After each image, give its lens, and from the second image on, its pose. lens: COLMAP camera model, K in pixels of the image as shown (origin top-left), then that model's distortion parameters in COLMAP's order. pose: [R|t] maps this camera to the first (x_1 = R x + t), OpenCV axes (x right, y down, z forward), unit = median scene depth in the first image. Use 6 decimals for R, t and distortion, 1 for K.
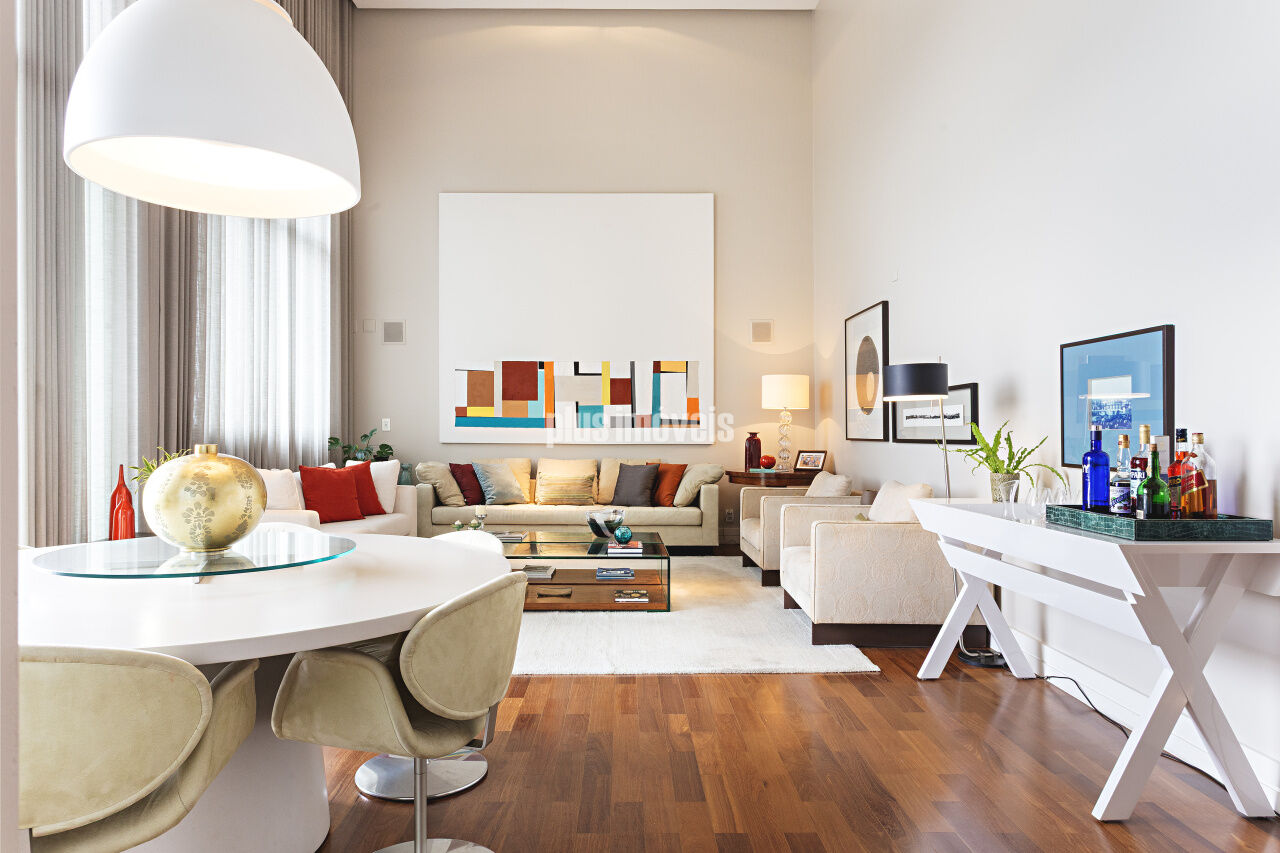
lens RADIAL K [[814.1, 0, 616.4], [0, 814.1, 425.9], [0, 0, 1]] dist [-0.003137, -0.000085]
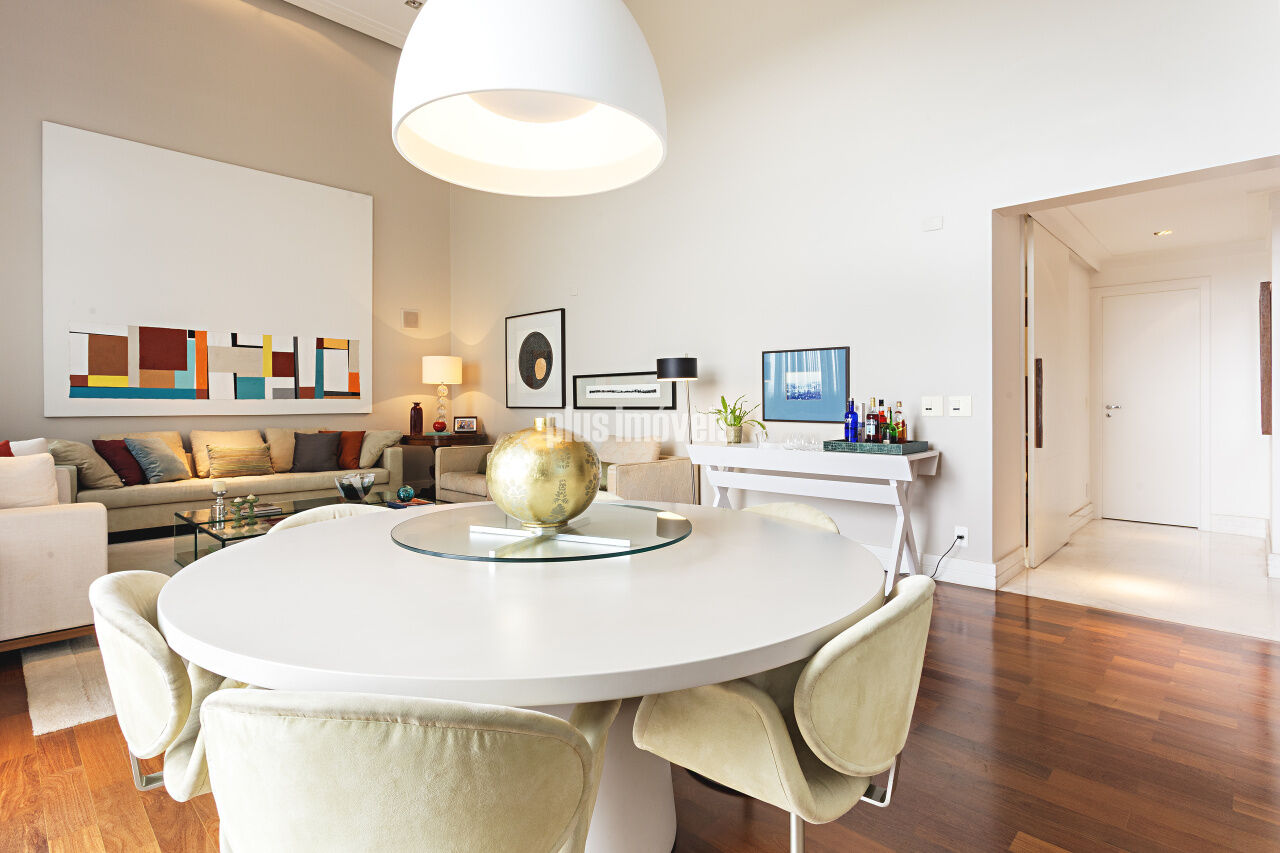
lens RADIAL K [[634.0, 0, 635.6], [0, 634.0, 400.5], [0, 0, 1]] dist [0.000329, 0.000359]
pose [[0.693688, -0.002368, 0.720272, -0.284785], [-0.001245, 0.999989, 0.004487, 0.000063], [-0.720274, -0.004010, 0.693678, 0.112213]]
